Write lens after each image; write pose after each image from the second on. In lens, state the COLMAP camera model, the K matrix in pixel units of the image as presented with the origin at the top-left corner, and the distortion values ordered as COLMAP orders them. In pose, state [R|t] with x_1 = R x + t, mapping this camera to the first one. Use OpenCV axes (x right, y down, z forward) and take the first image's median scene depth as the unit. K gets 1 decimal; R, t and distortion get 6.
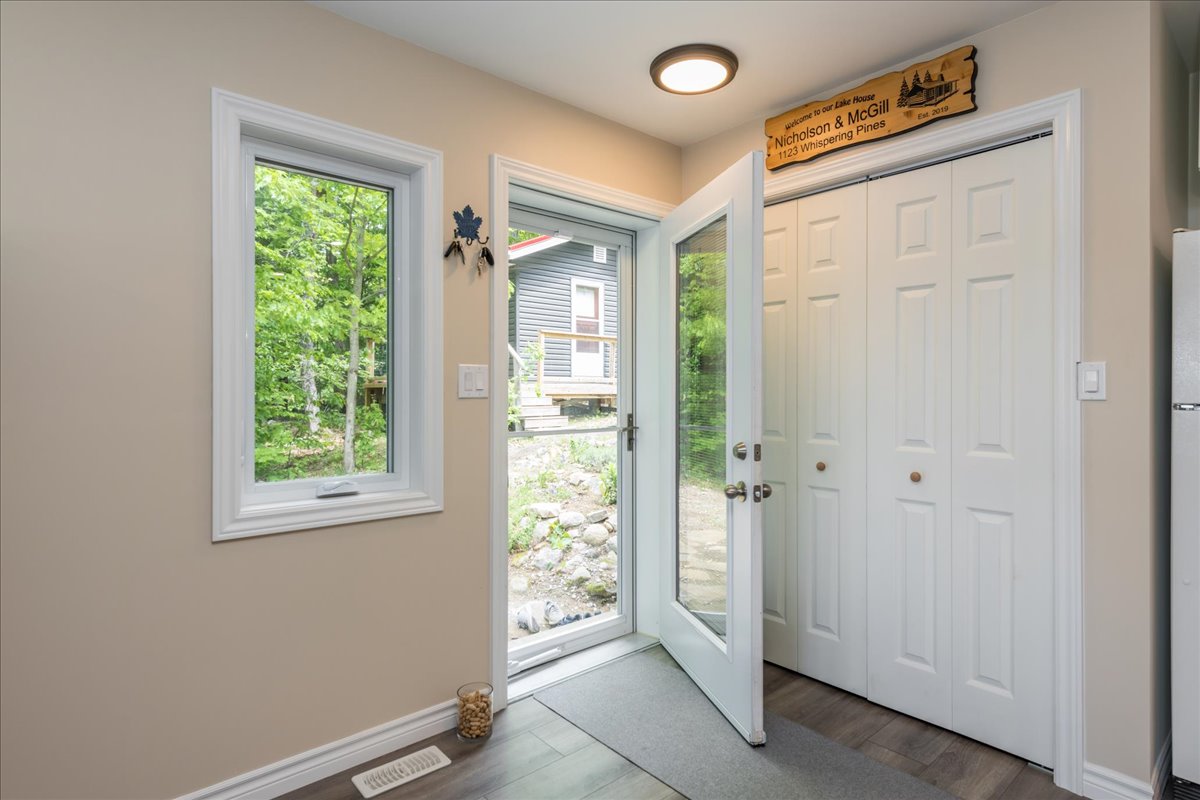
lens RADIAL K [[633.2, 0, 601.8], [0, 633.2, 399.3], [0, 0, 1]] dist [0.000315, -0.000204]
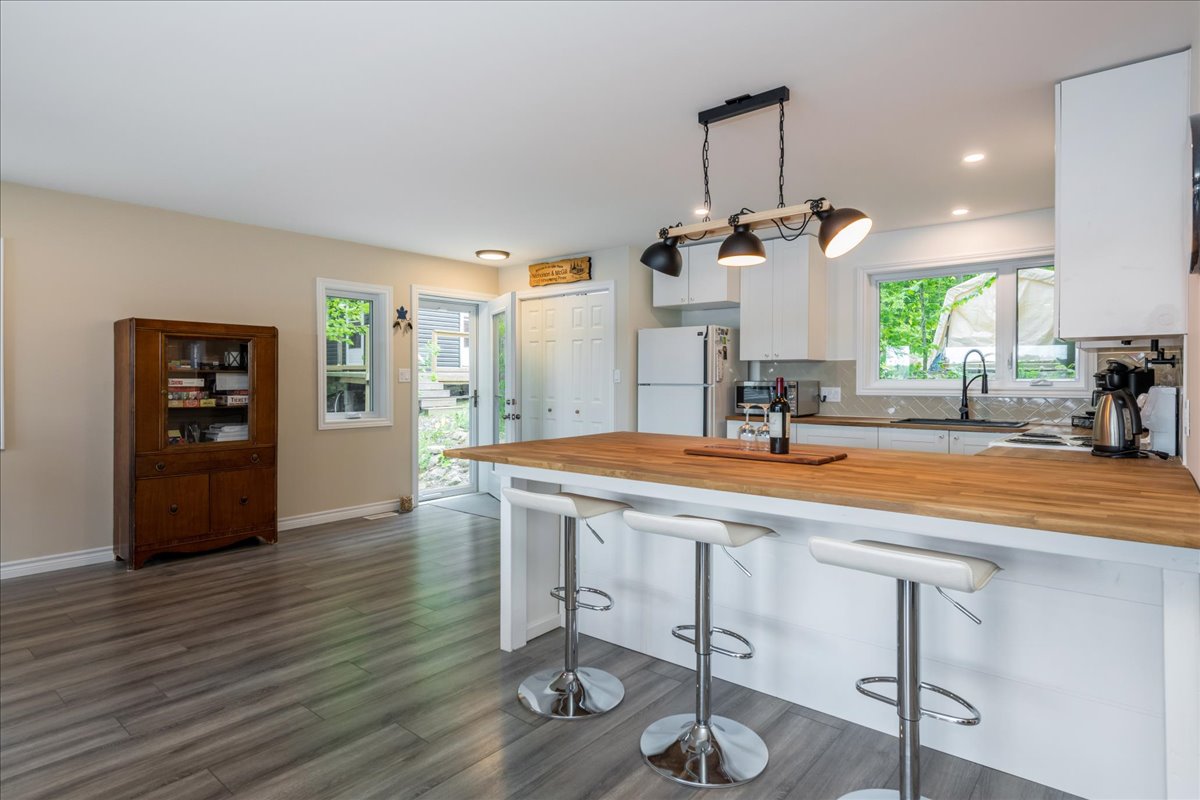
lens RADIAL K [[633.2, 0, 601.4], [0, 633.2, 389.5], [0, 0, 1]] dist [0.000315, -0.000204]
pose [[0.987352, -0.002282, 0.158524, 0.162541], [0.001508, 0.999986, 0.005002, 0.014634], [-0.158534, -0.004700, 0.987342, -1.524725]]
